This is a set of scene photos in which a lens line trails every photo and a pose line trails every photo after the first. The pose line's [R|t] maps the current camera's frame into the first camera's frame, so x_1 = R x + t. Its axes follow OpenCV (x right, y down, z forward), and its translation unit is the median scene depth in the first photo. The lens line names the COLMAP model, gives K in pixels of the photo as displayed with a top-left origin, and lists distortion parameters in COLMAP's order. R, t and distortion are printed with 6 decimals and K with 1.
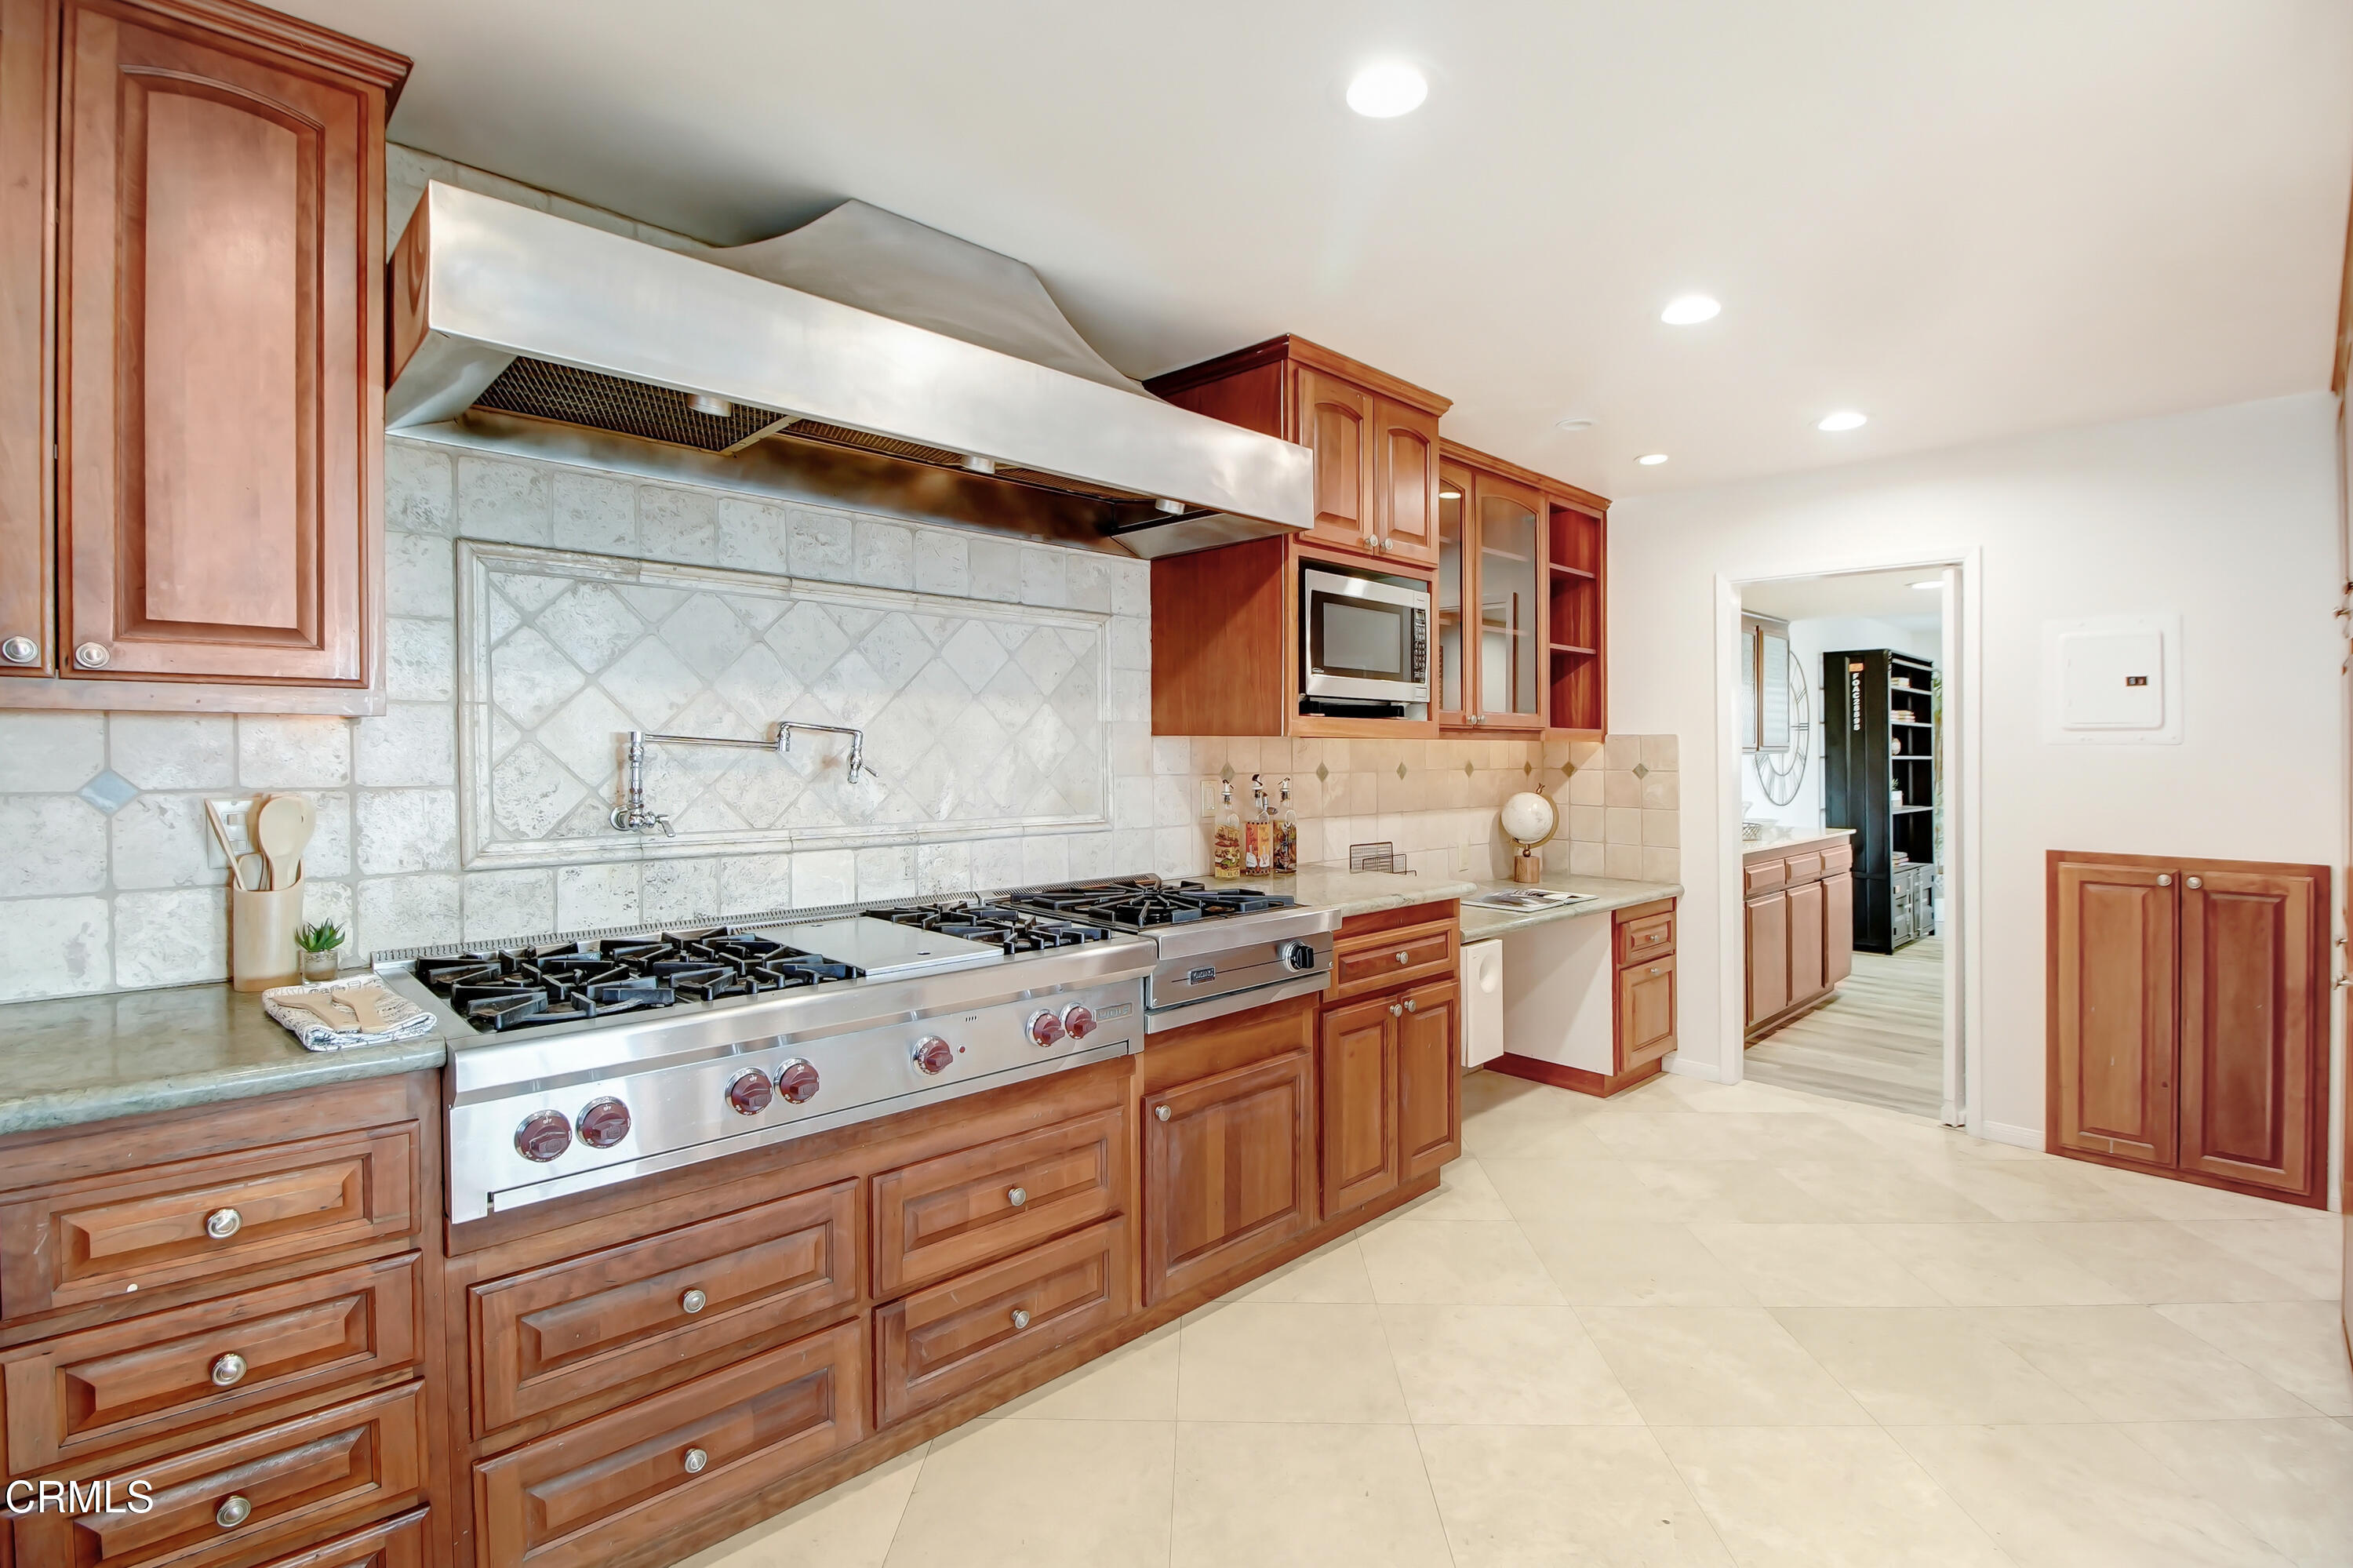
lens RADIAL K [[1053.1, 0, 1187.0], [0, 1053.1, 753.2], [0, 0, 1]] dist [0.002199, -0.011049]
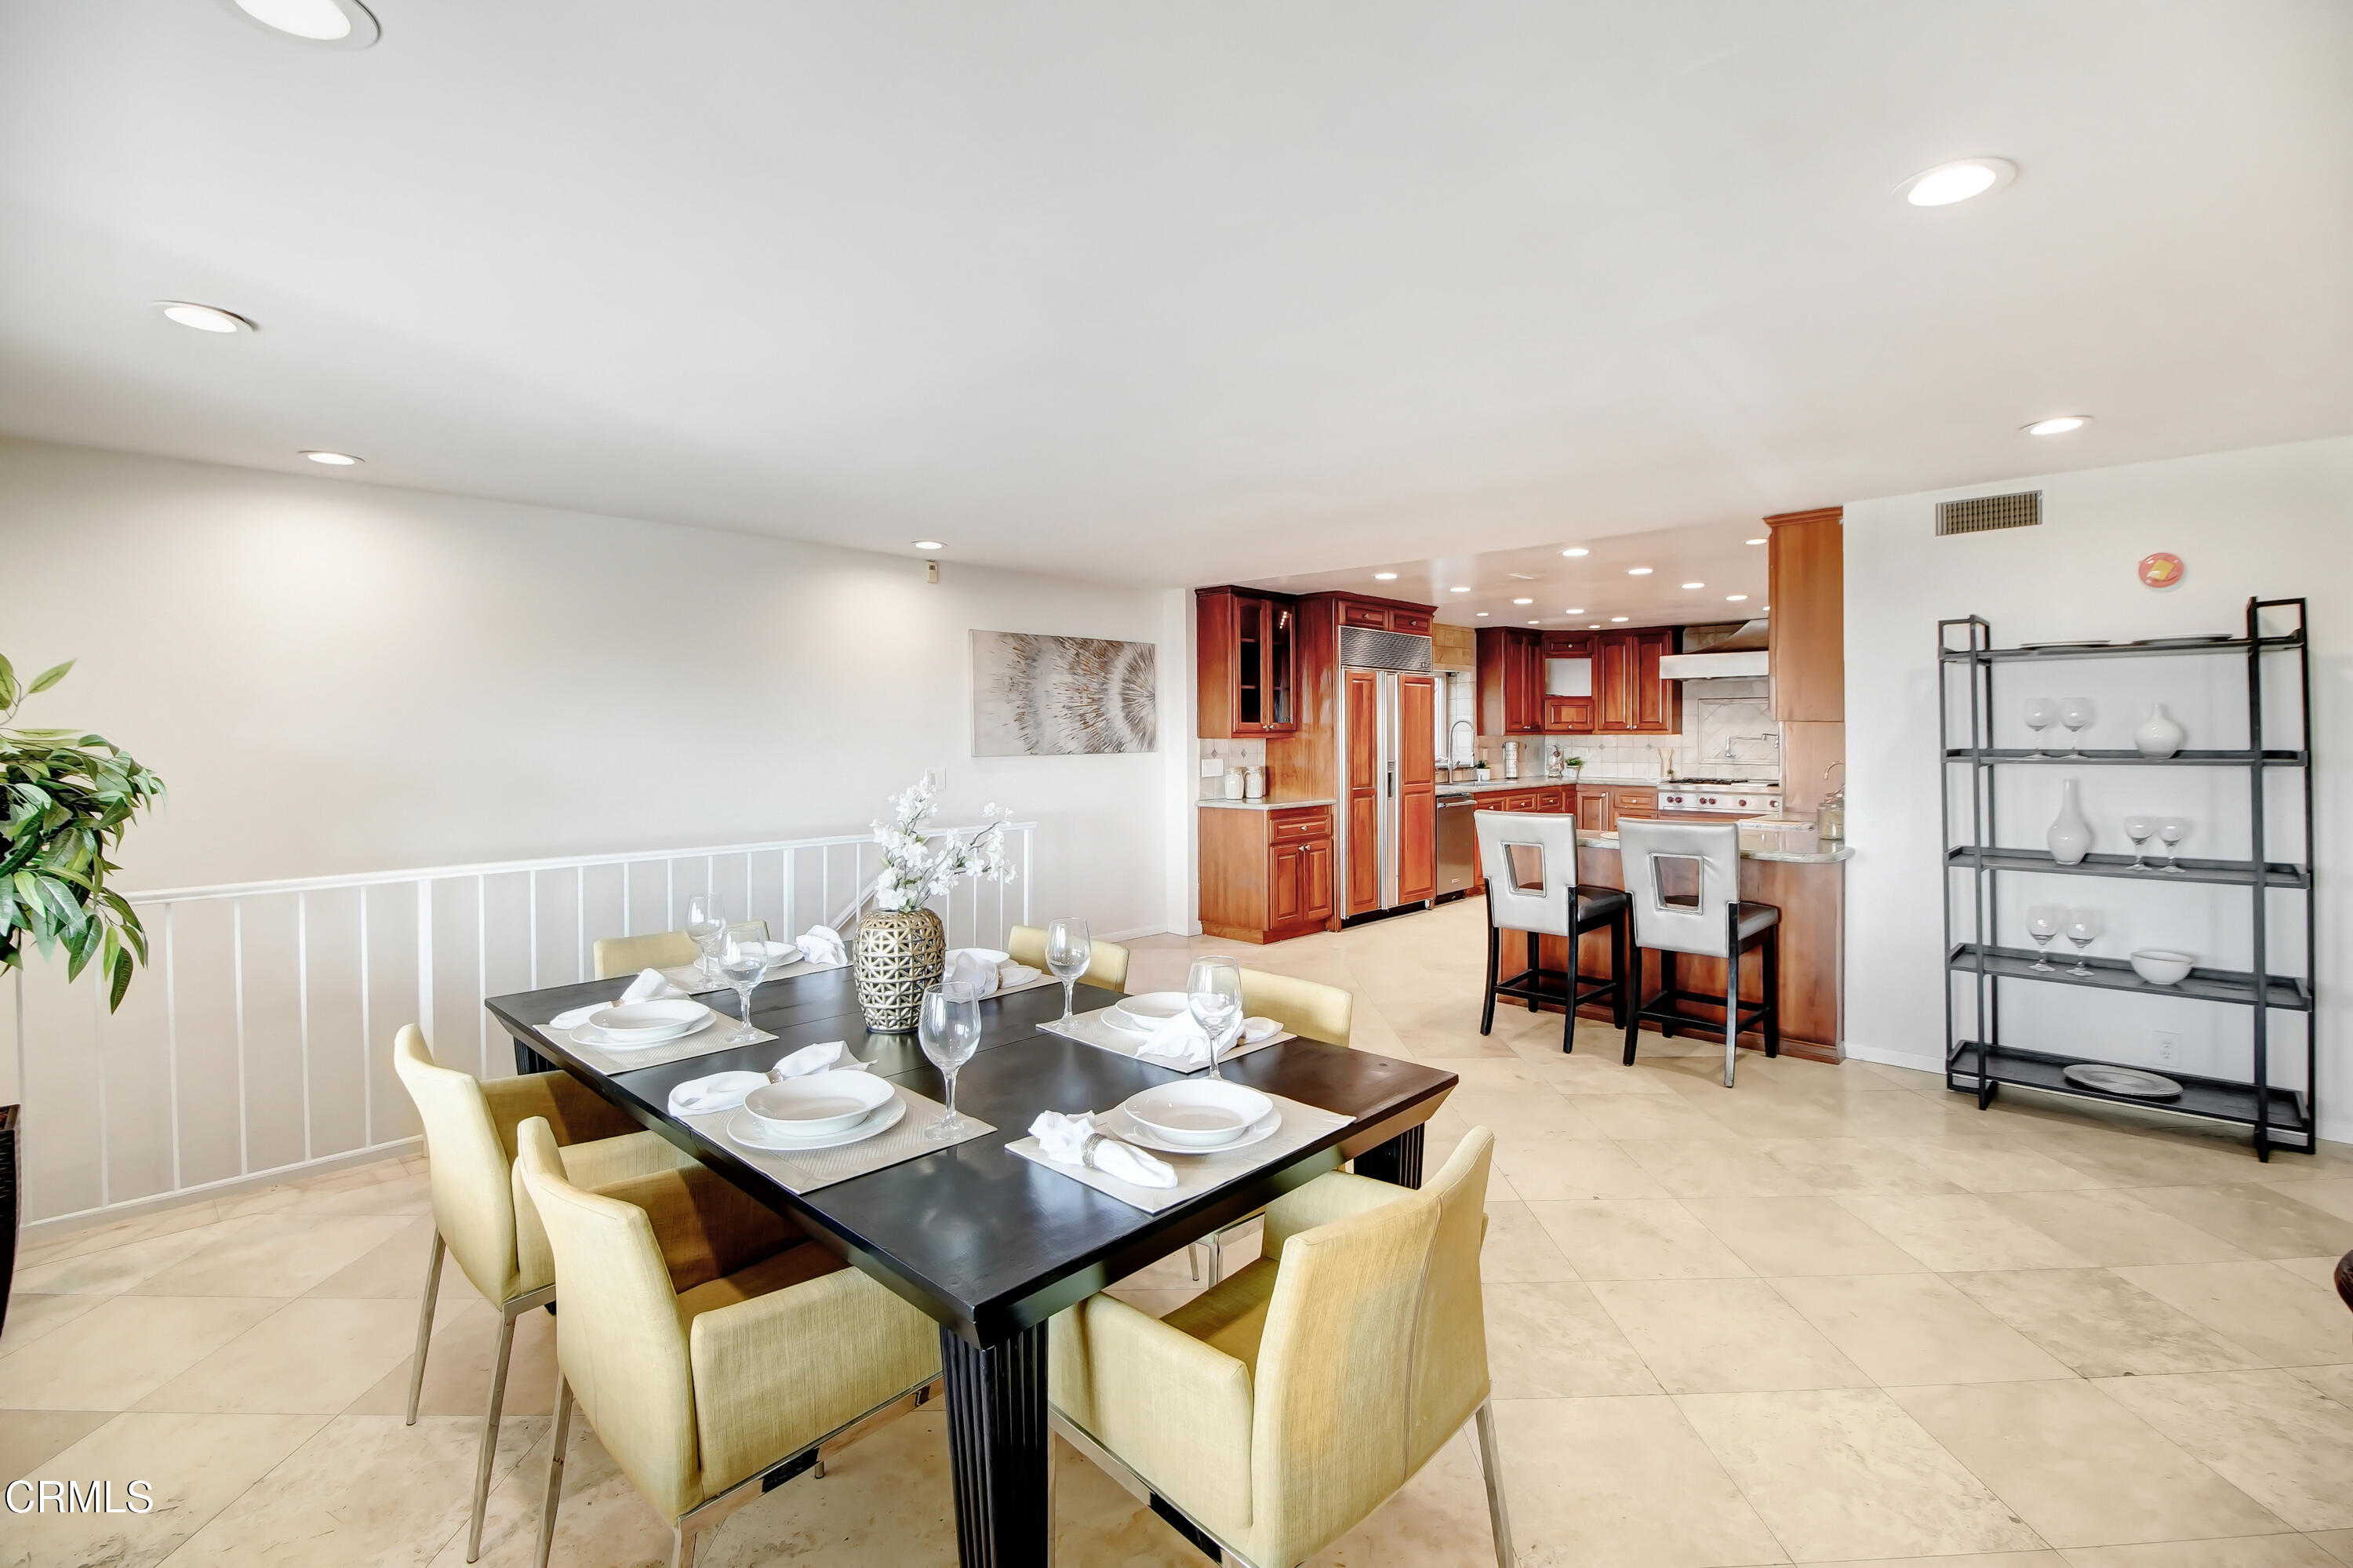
lens RADIAL K [[1053.1, 0, 1187.0], [0, 1053.1, 753.2], [0, 0, 1]] dist [0.002199, -0.011049]
pose [[0.007630, 0.015171, -0.999856, 4.188132], [0.004706, 0.999873, 0.015208, -0.027915], [0.999960, -0.004821, 0.007557, -1.456918]]
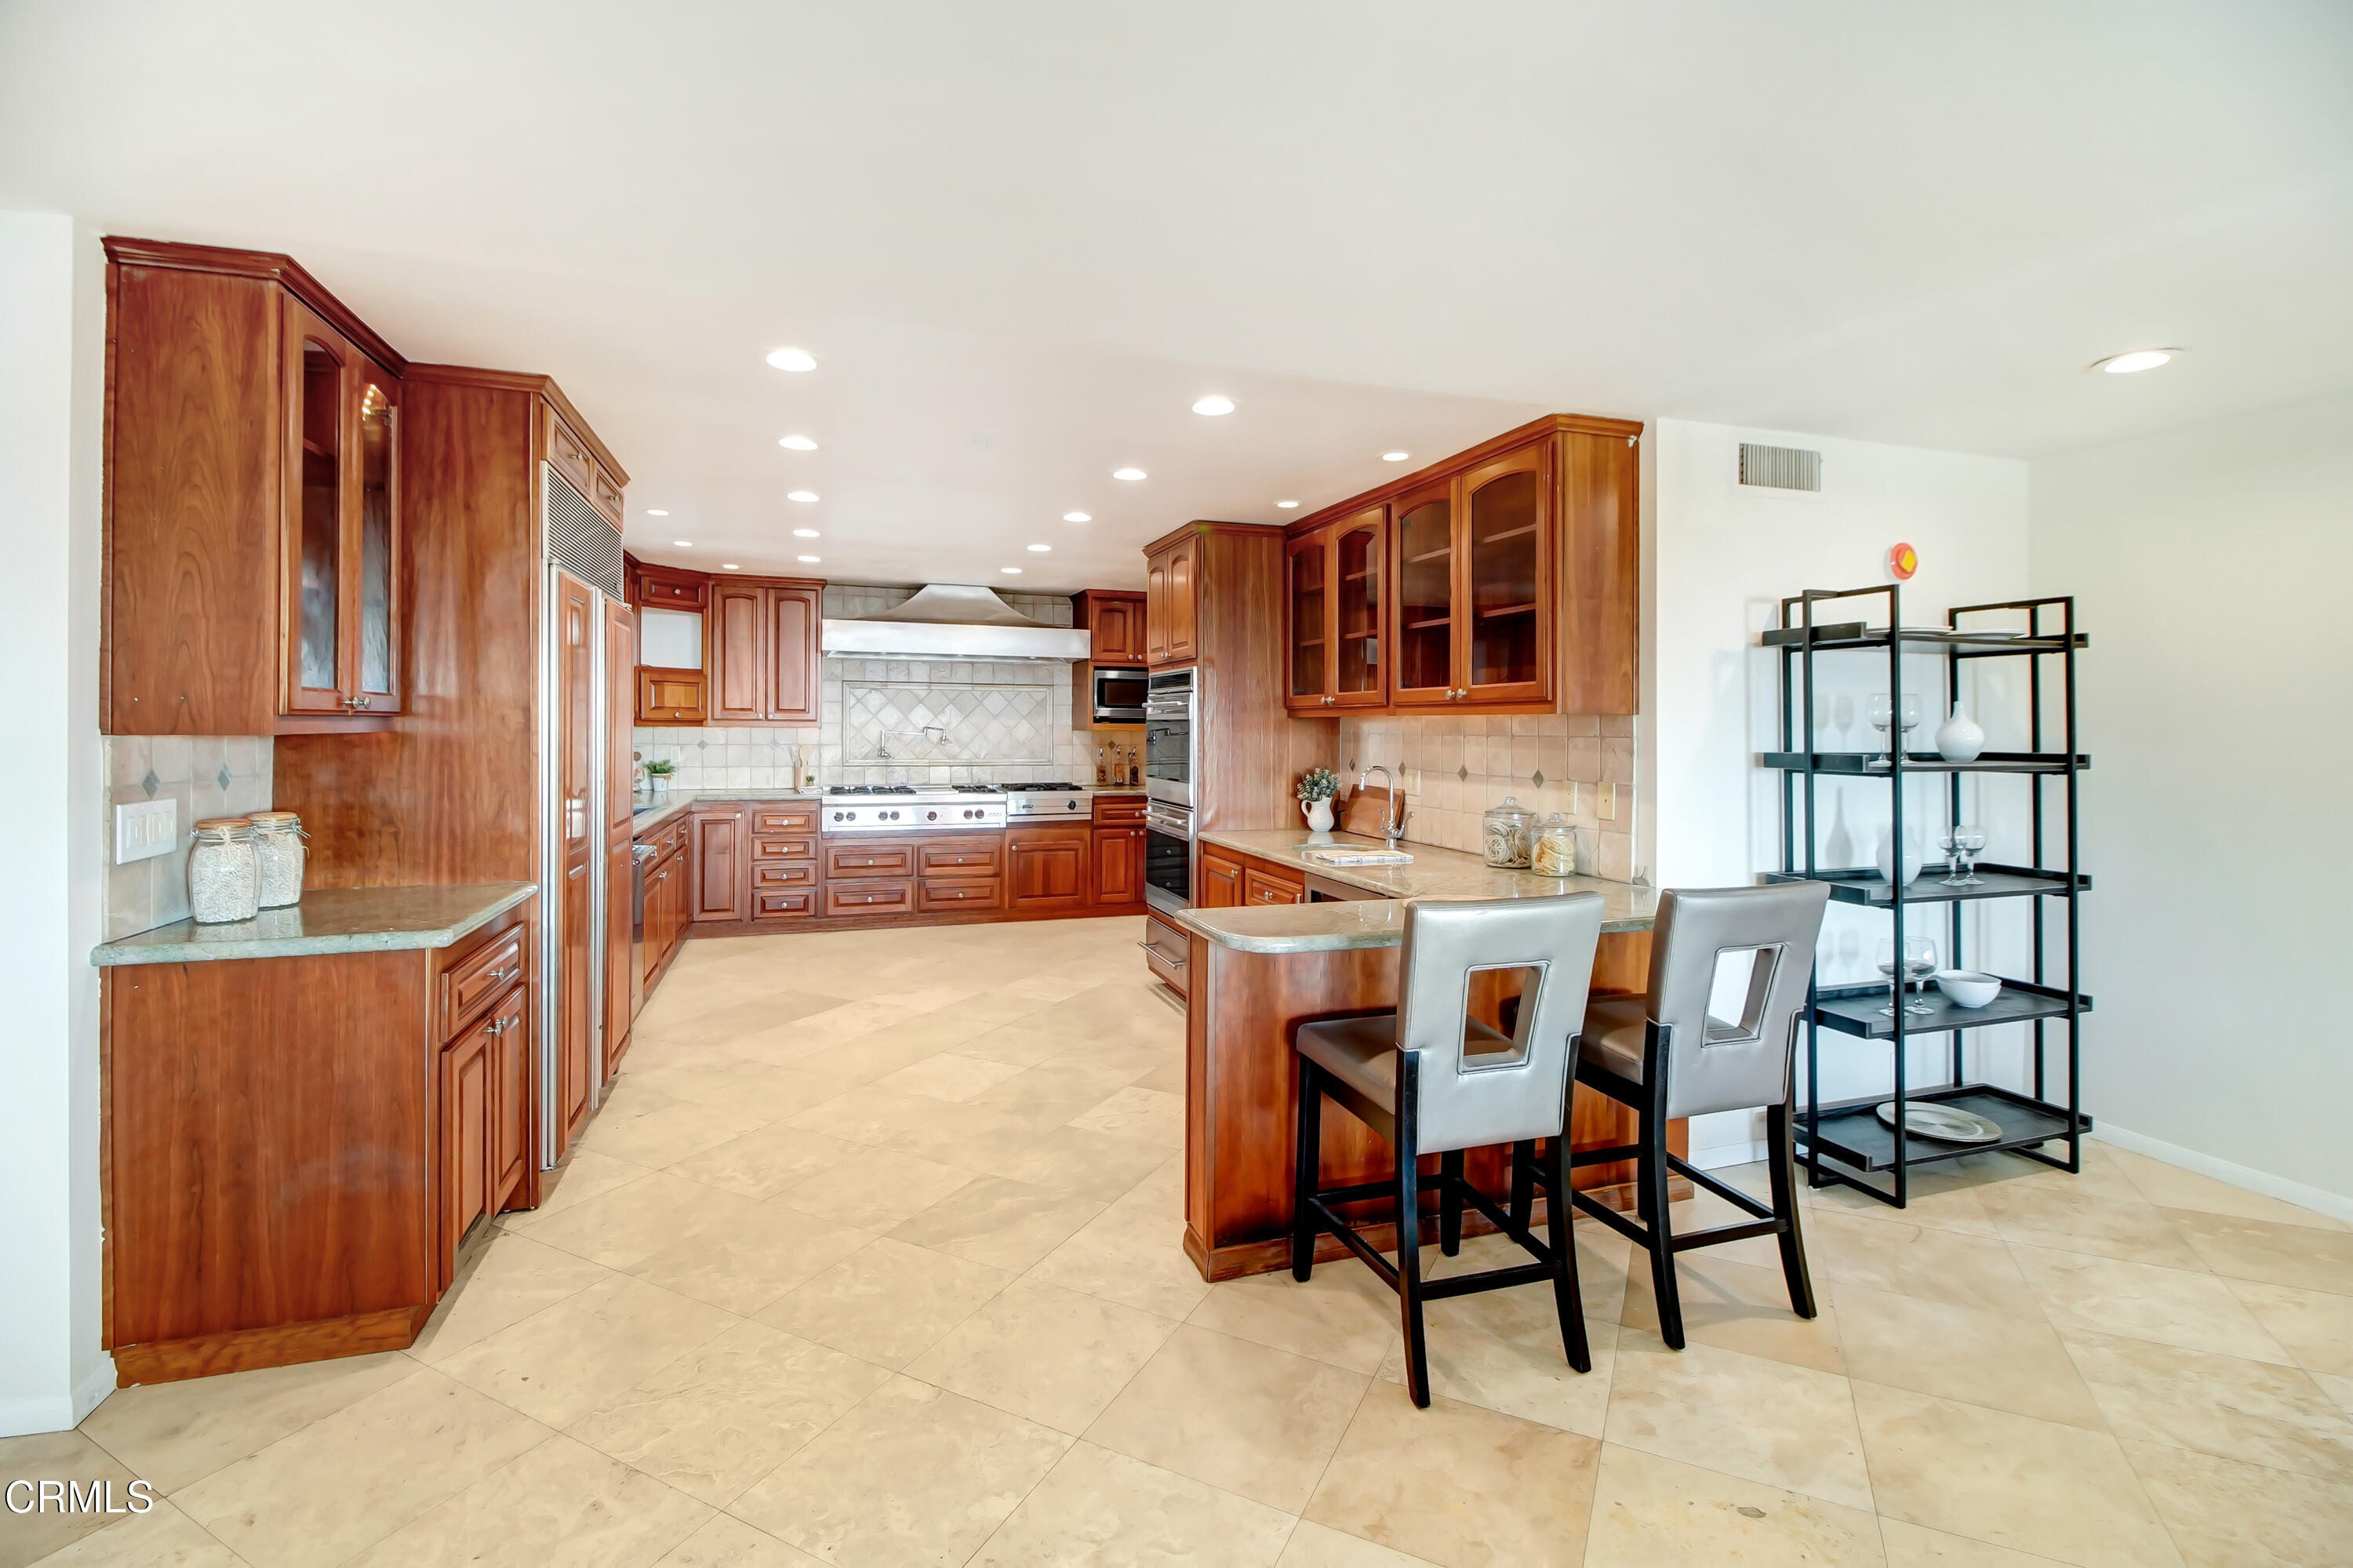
lens RADIAL K [[1053.1, 0, 1187.0], [0, 1053.1, 753.2], [0, 0, 1]] dist [0.002199, -0.011049]
pose [[0.891740, 0.015209, -0.452292, 2.103114], [-0.004817, 0.999698, 0.024118, -0.034697], [0.452522, -0.019328, 0.891544, -1.807271]]
